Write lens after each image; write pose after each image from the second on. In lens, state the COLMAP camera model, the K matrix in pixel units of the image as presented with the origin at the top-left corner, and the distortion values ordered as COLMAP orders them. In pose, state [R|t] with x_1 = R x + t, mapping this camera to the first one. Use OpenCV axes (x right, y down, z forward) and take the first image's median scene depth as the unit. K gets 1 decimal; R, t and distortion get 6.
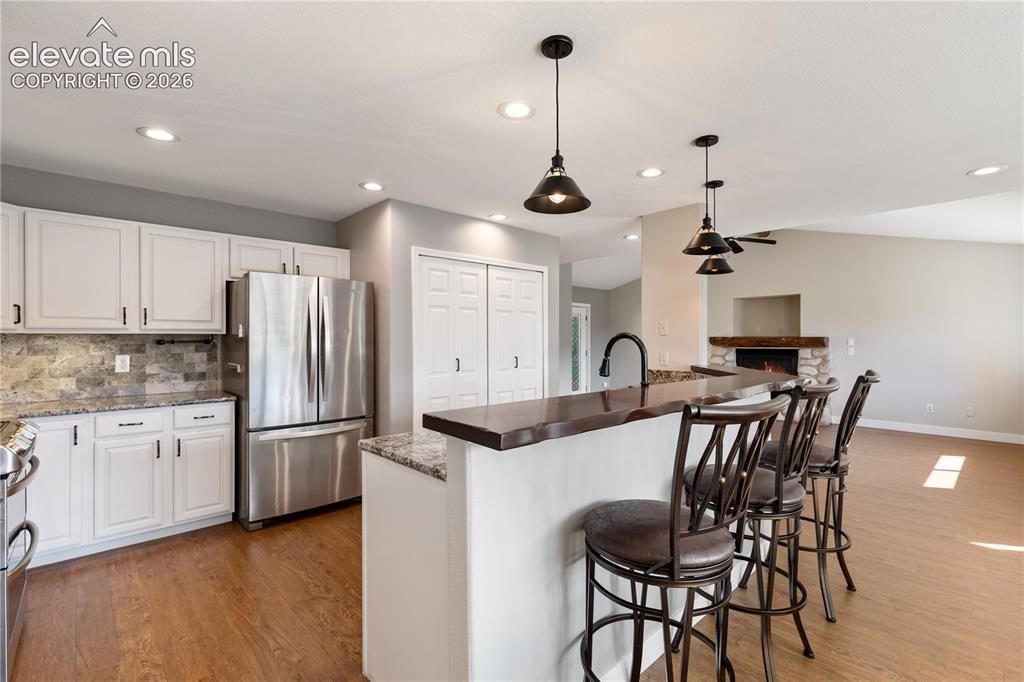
lens RADIAL K [[461.5, 0, 514.1], [0, 461.5, 339.7], [0, 0, 1]] dist [0.003322, 0.000166]
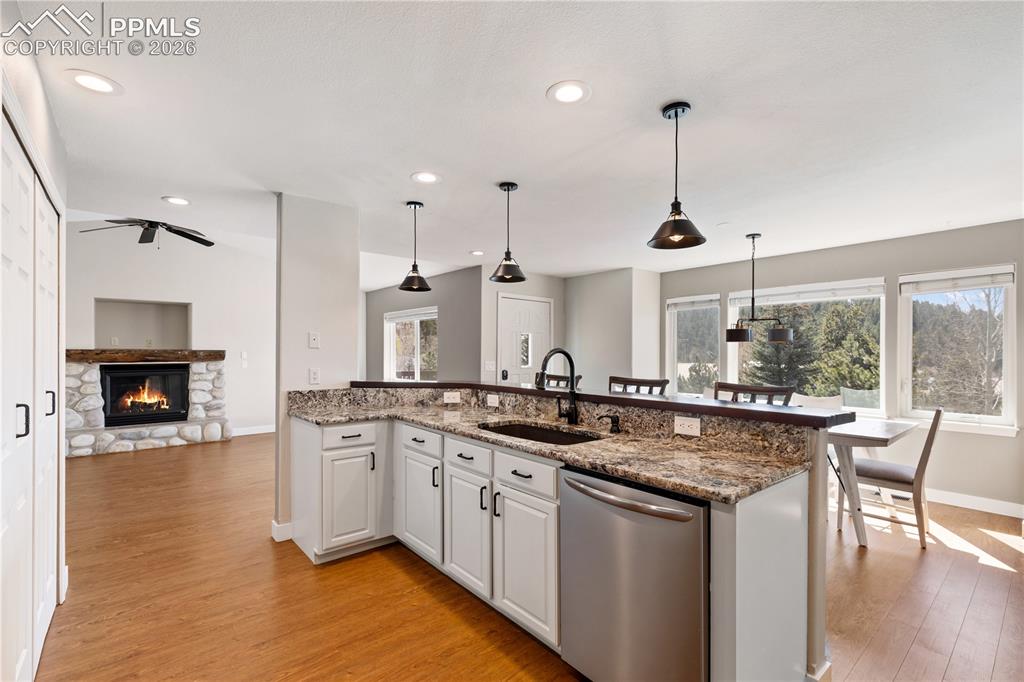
lens RADIAL K [[461.5, 0, 513.3], [0, 461.5, 348.4], [0, 0, 1]] dist [0.003322, 0.000166]
pose [[0.045694, 0.008050, 0.998923, -0.270547], [0.000462, 0.999967, -0.008079, -0.001361], [-0.998955, 0.000831, 0.045689, 0.323490]]
